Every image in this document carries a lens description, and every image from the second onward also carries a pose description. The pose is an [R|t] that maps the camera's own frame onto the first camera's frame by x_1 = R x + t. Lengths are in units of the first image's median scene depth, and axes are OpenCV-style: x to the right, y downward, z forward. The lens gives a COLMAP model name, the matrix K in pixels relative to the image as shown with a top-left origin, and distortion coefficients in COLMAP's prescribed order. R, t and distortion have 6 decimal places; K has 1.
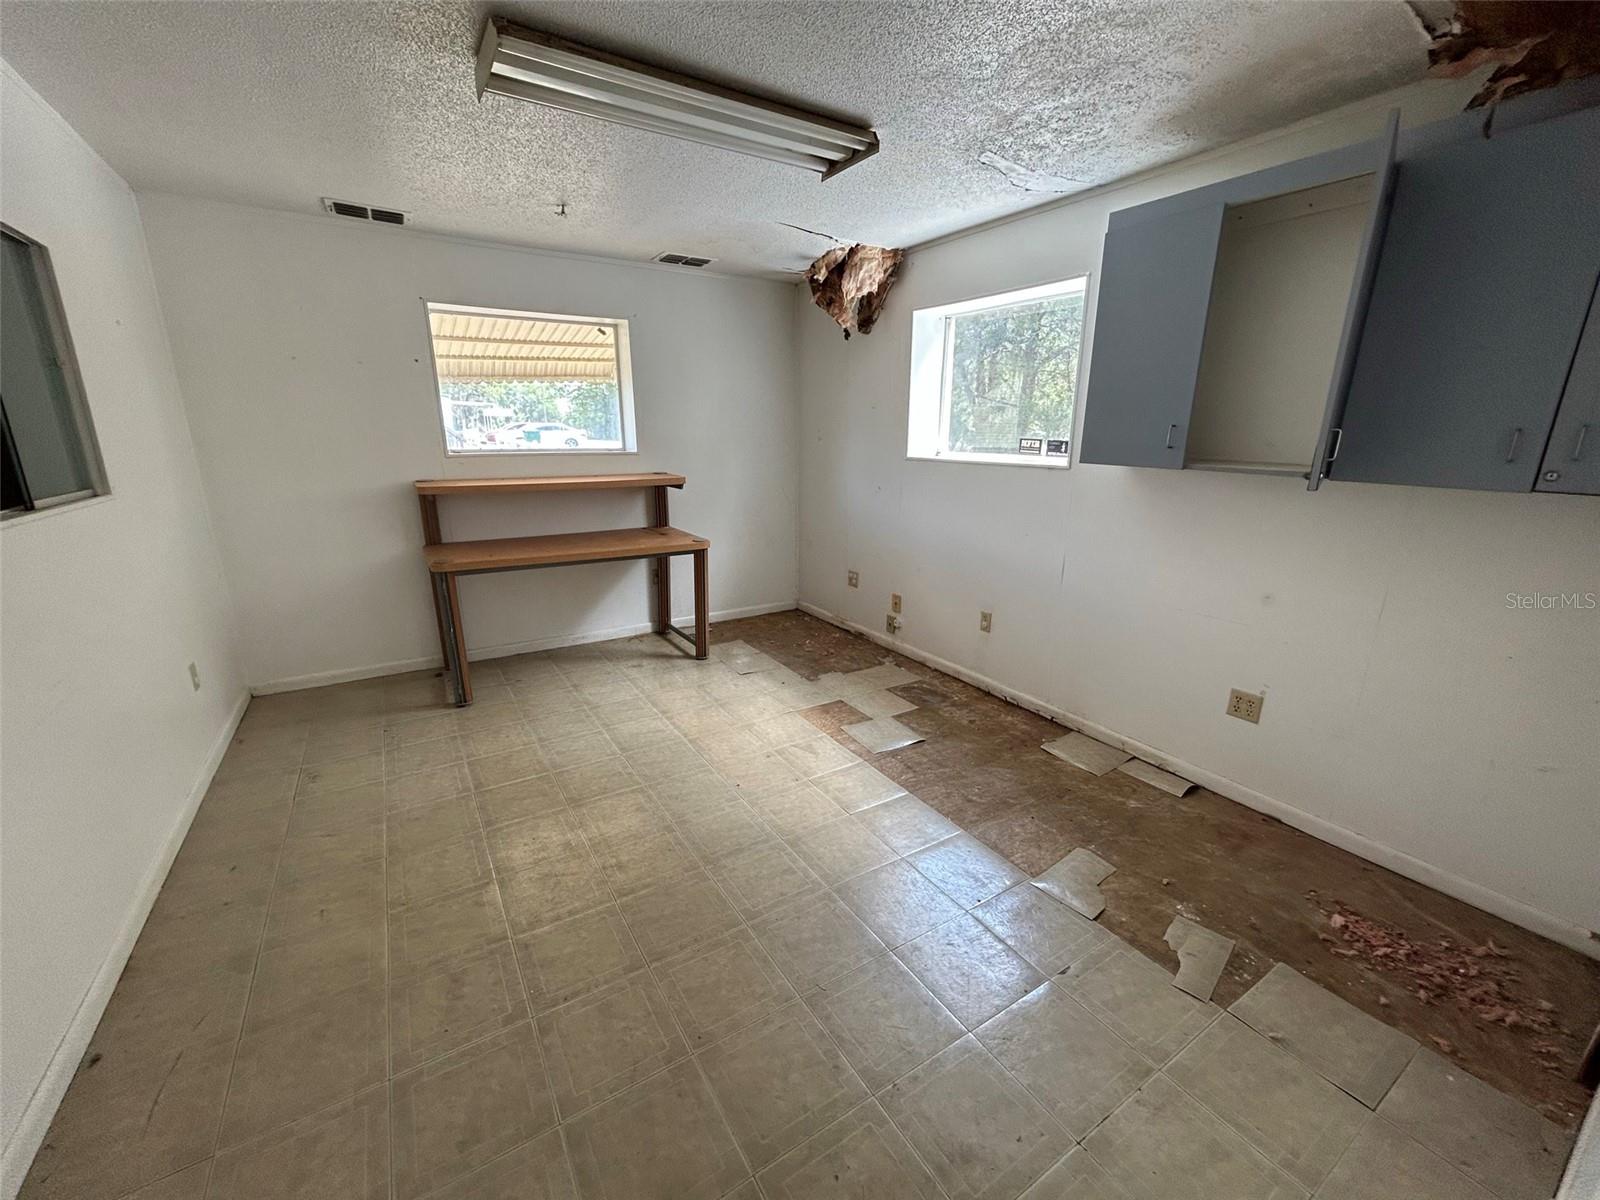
lens RADIAL K [[644.7, 0, 798.0], [0, 644.7, 598.3], [0, 0, 1]] dist [-0.001218, -0.000295]
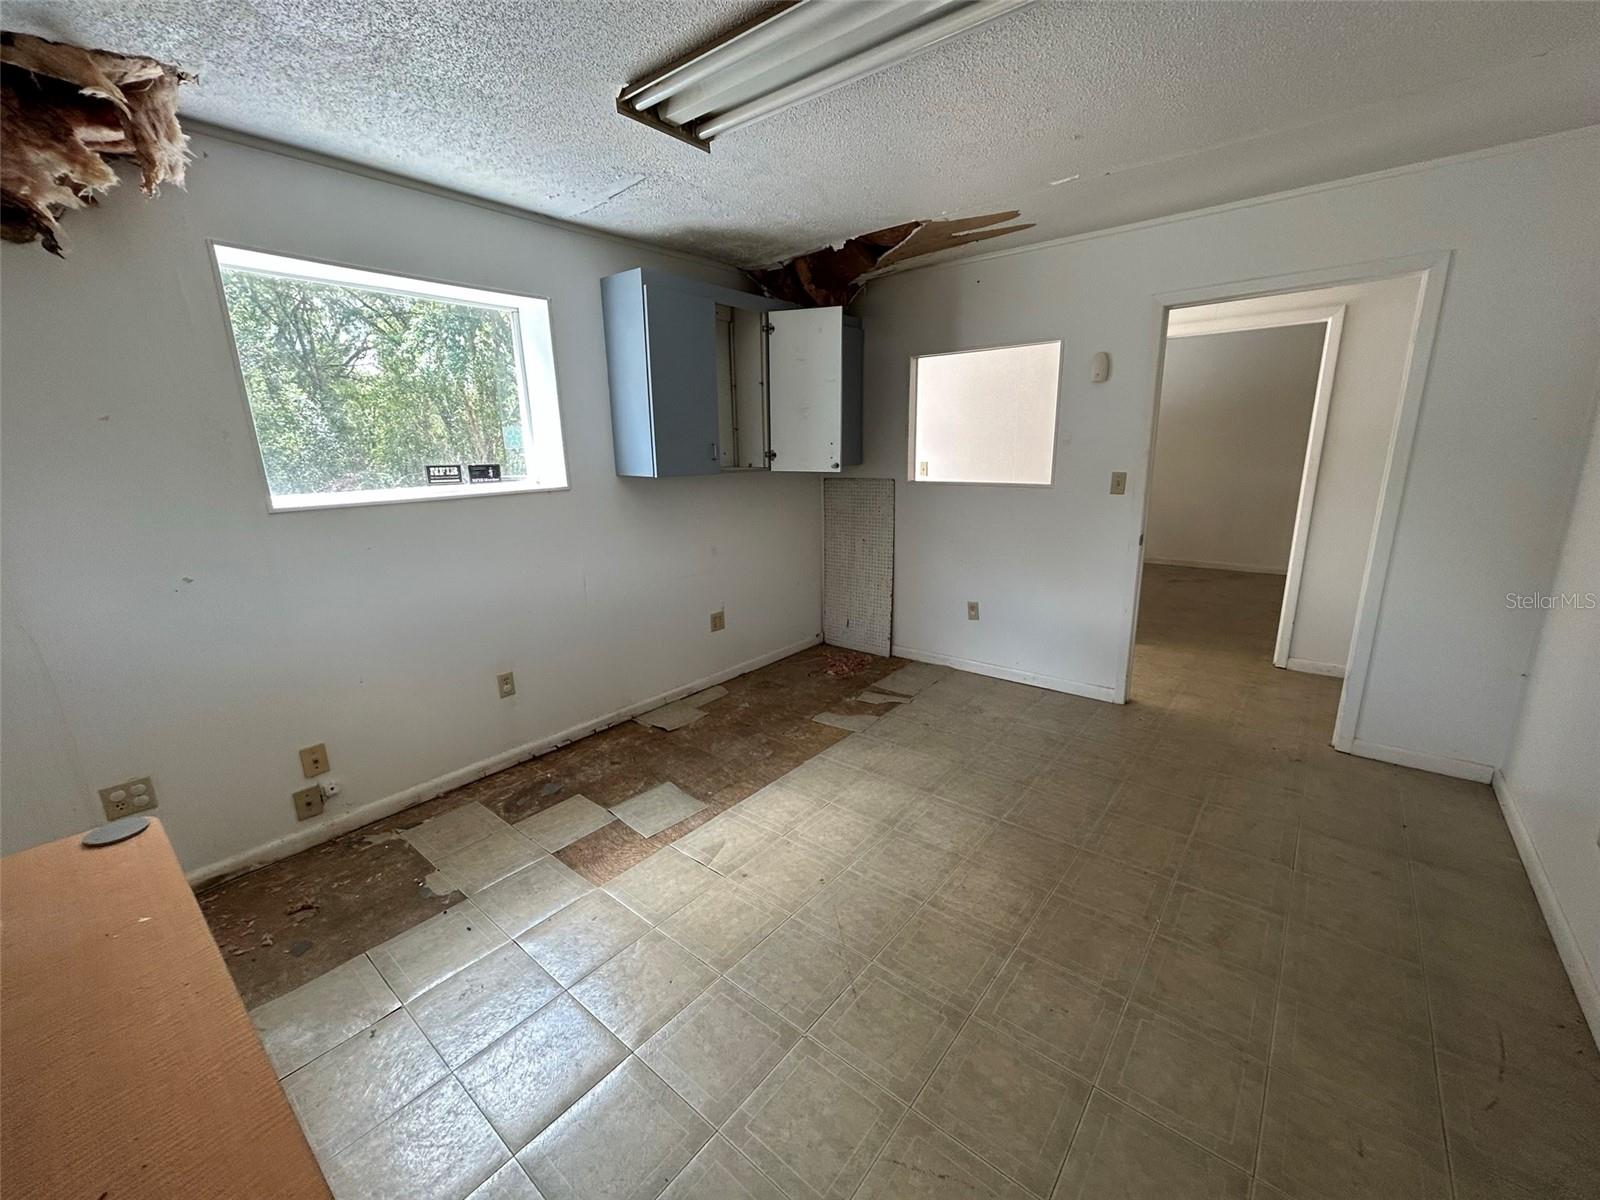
lens RADIAL K [[644.7, 0, 802.0], [0, 644.7, 602.2], [0, 0, 1]] dist [-0.001218, -0.000295]
pose [[-0.317390, -0.227575, 0.920583, -0.608947], [0.260447, 0.912526, 0.315378, -0.239556], [-0.911828, 0.339861, -0.230356, 0.872587]]
